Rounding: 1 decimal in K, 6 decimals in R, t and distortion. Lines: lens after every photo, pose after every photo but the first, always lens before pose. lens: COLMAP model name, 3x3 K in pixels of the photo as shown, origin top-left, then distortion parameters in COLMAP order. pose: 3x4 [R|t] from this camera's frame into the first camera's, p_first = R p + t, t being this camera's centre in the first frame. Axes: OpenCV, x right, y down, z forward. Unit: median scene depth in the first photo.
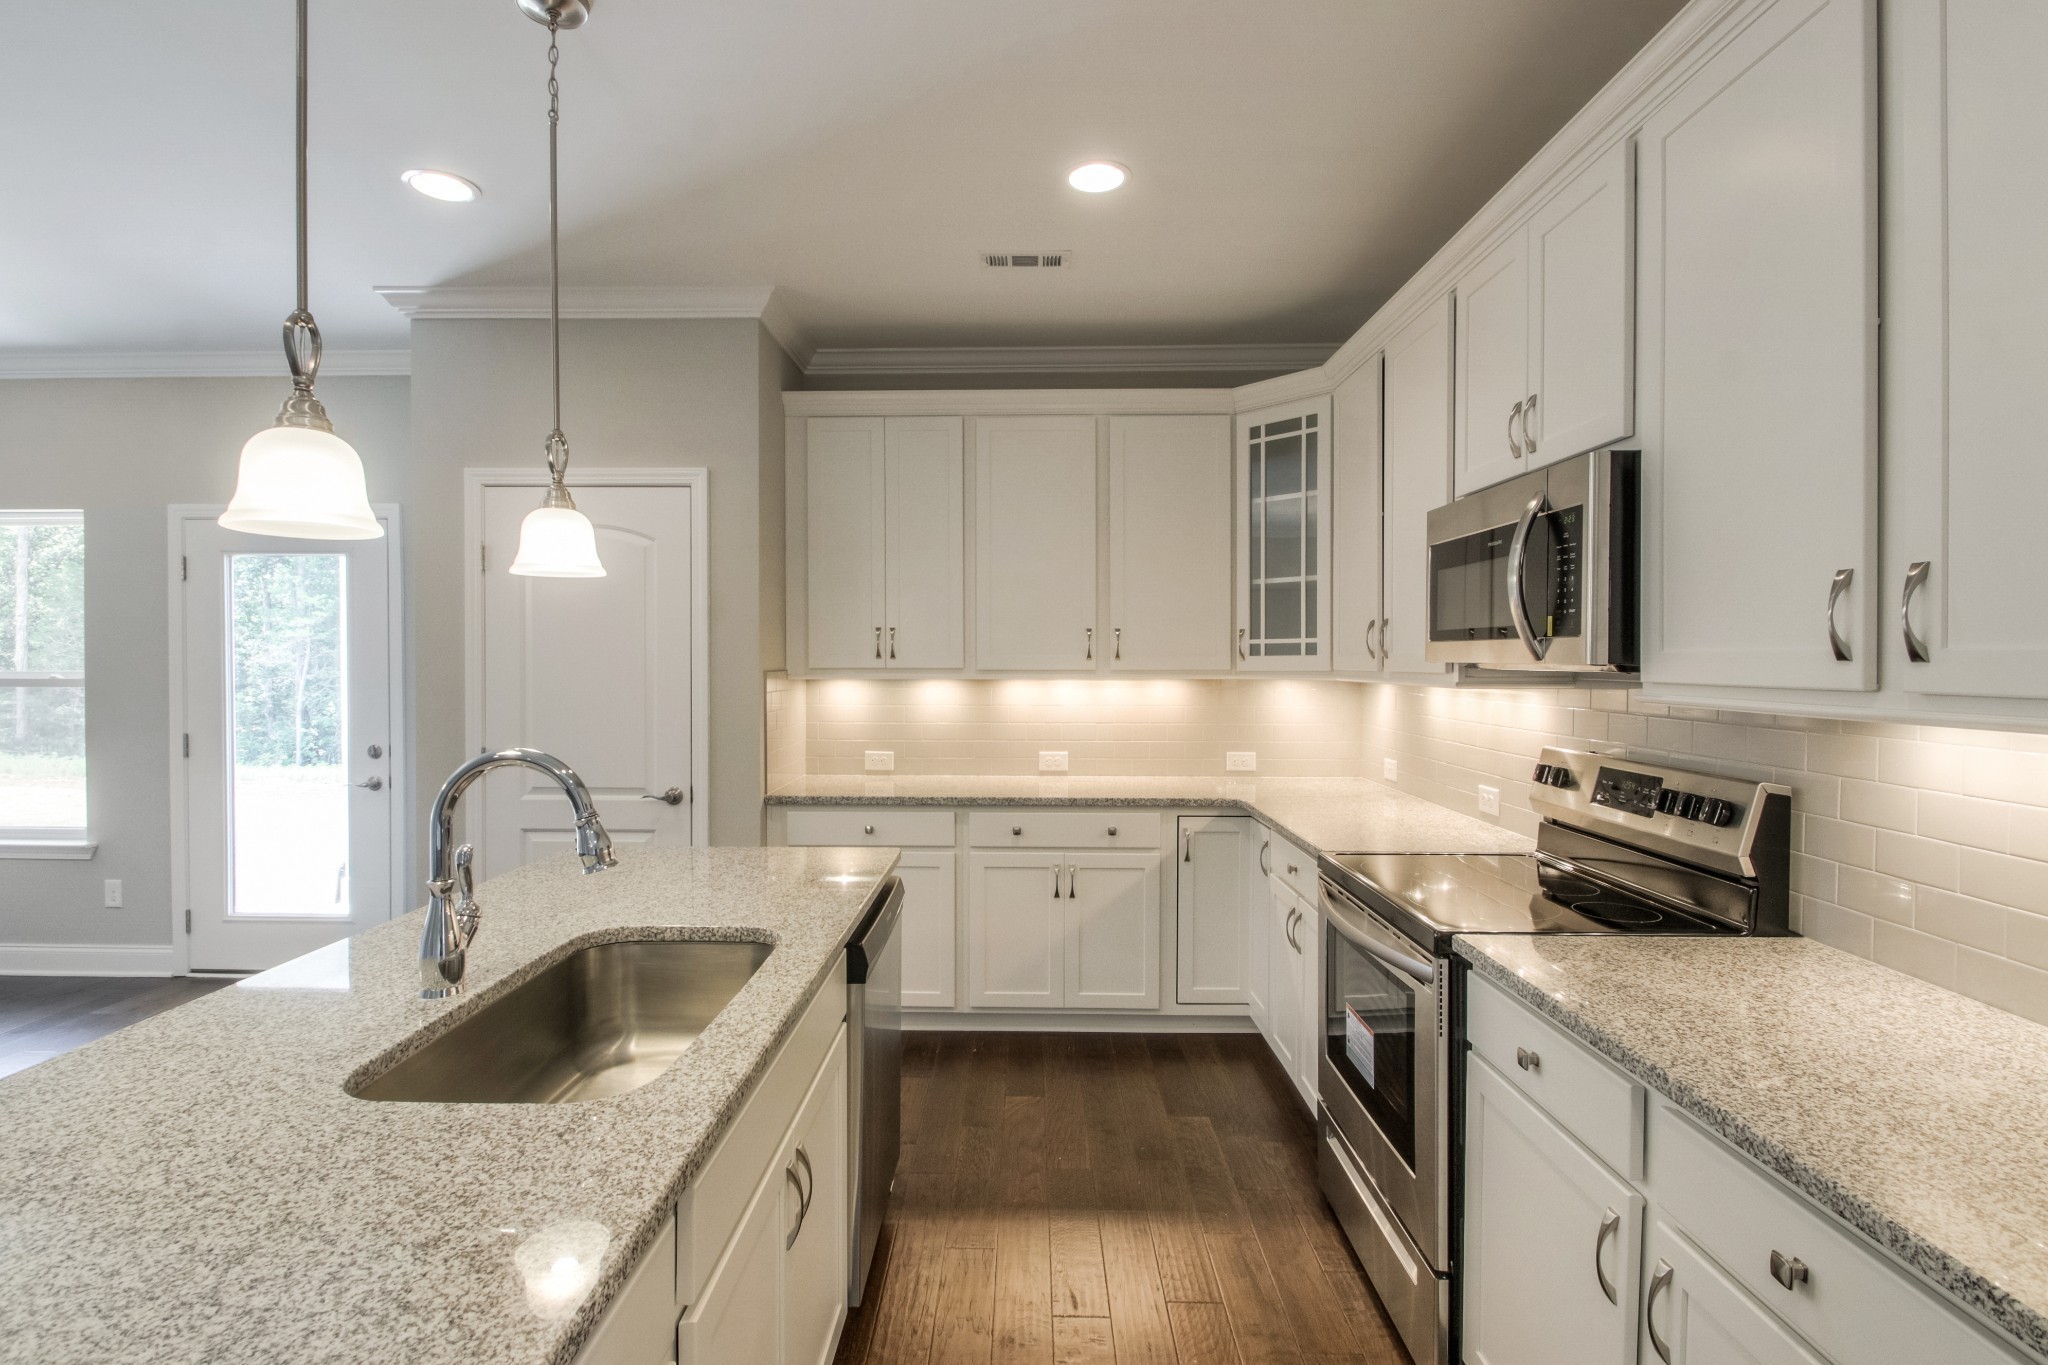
lens RADIAL K [[955.3, 0, 1003.8], [0, 955.3, 682.5], [0, 0, 1]] dist [0.006445, -0.011397]
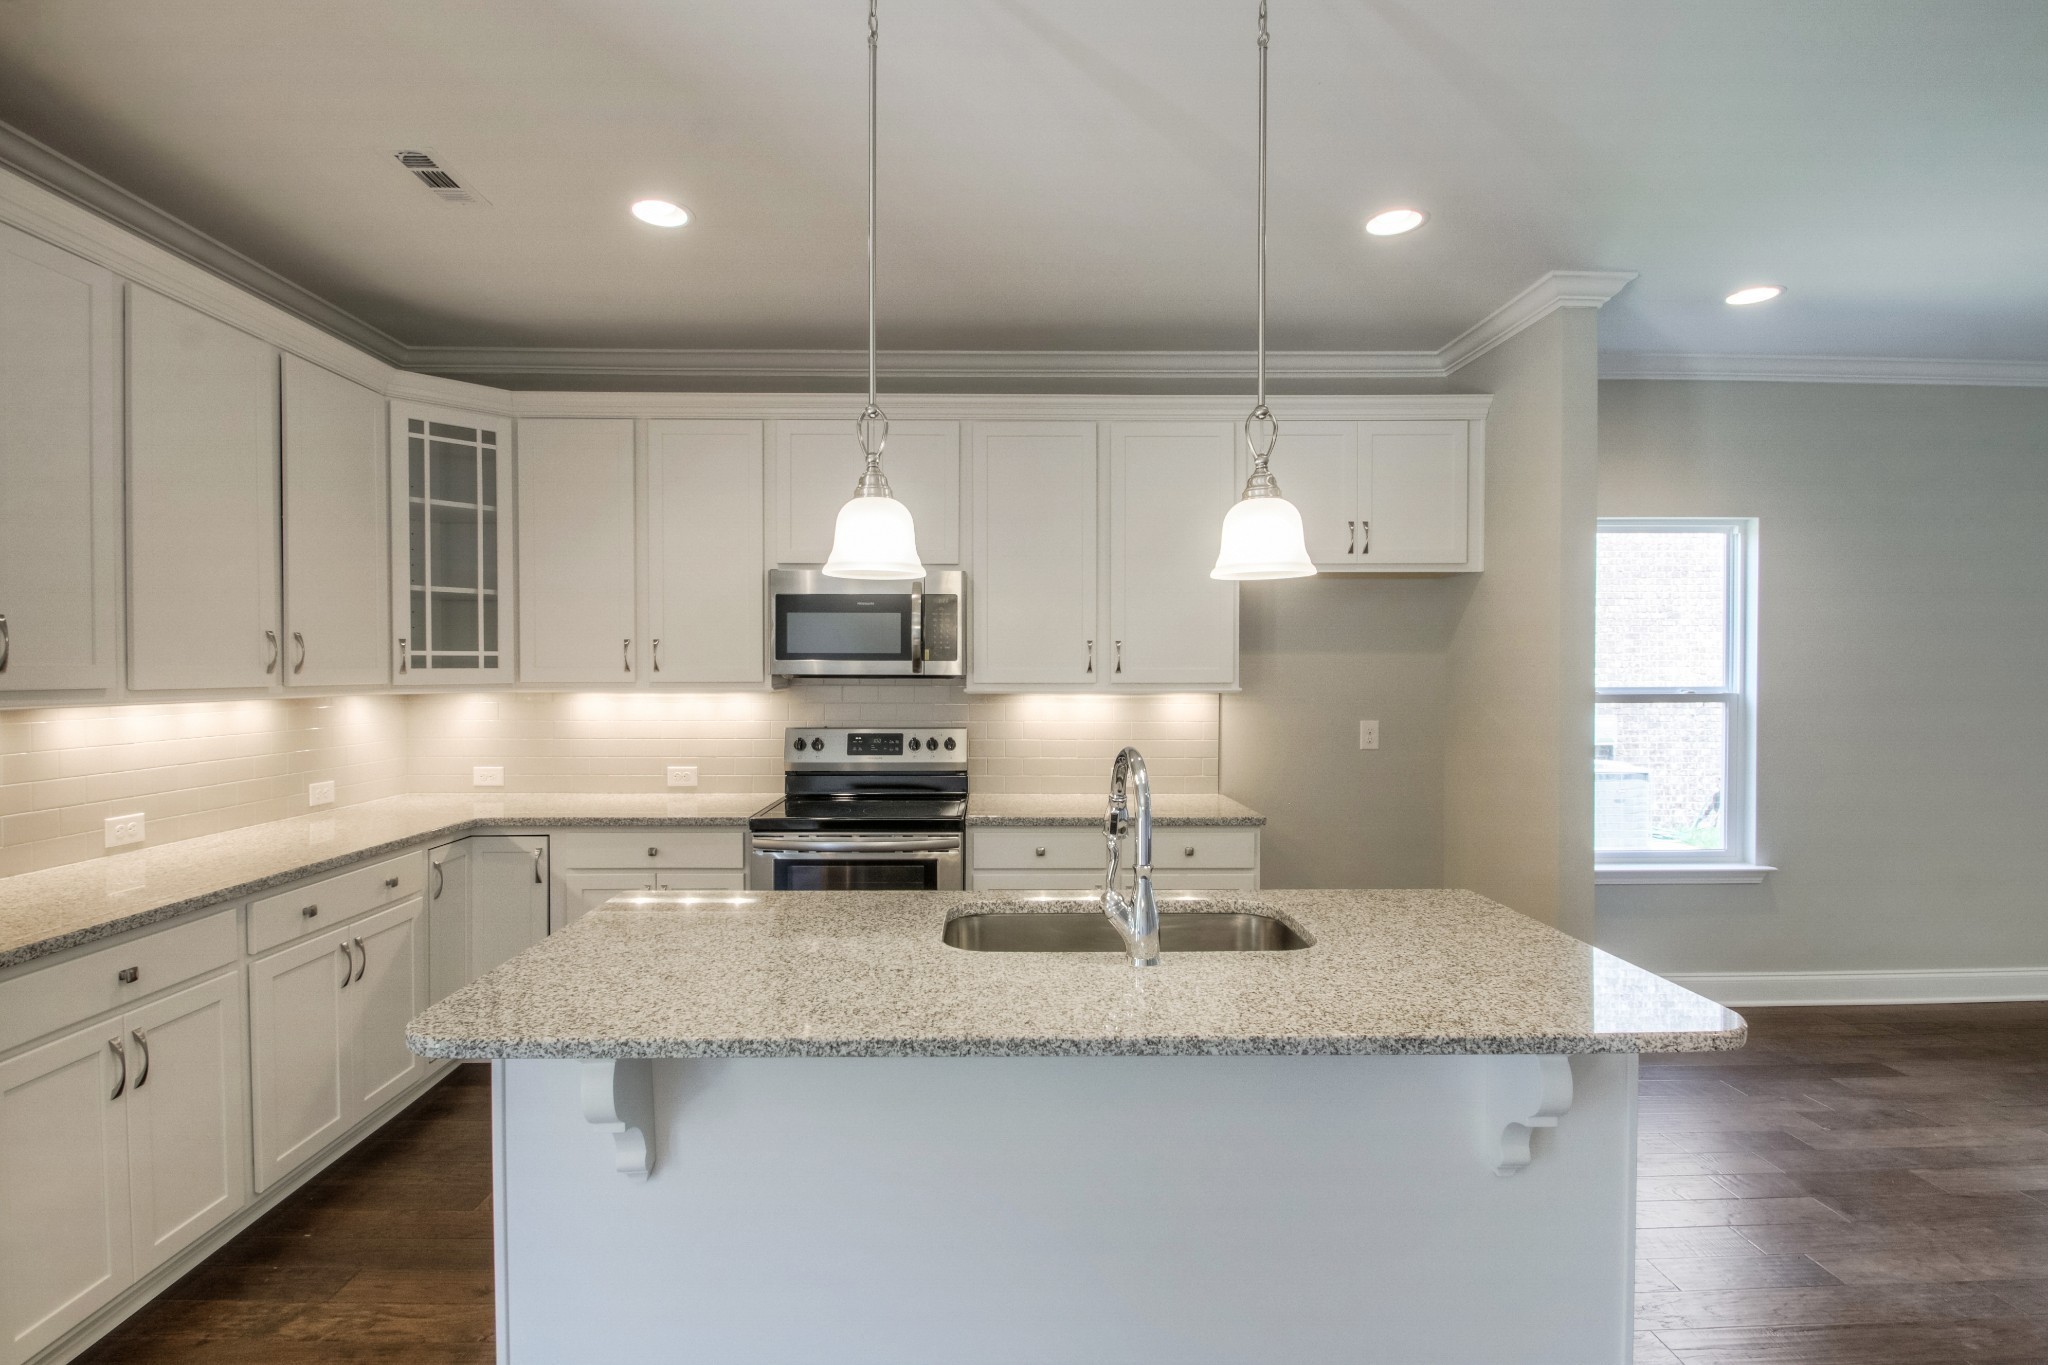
lens RADIAL K [[955.3, 0, 1003.8], [0, 955.3, 682.5], [0, 0, 1]] dist [0.006445, -0.011397]
pose [[-0.035133, -0.014027, 0.999284, -0.722382], [0.024611, 0.999586, 0.014896, -0.014941], [-0.999080, 0.025117, -0.034773, 0.498769]]
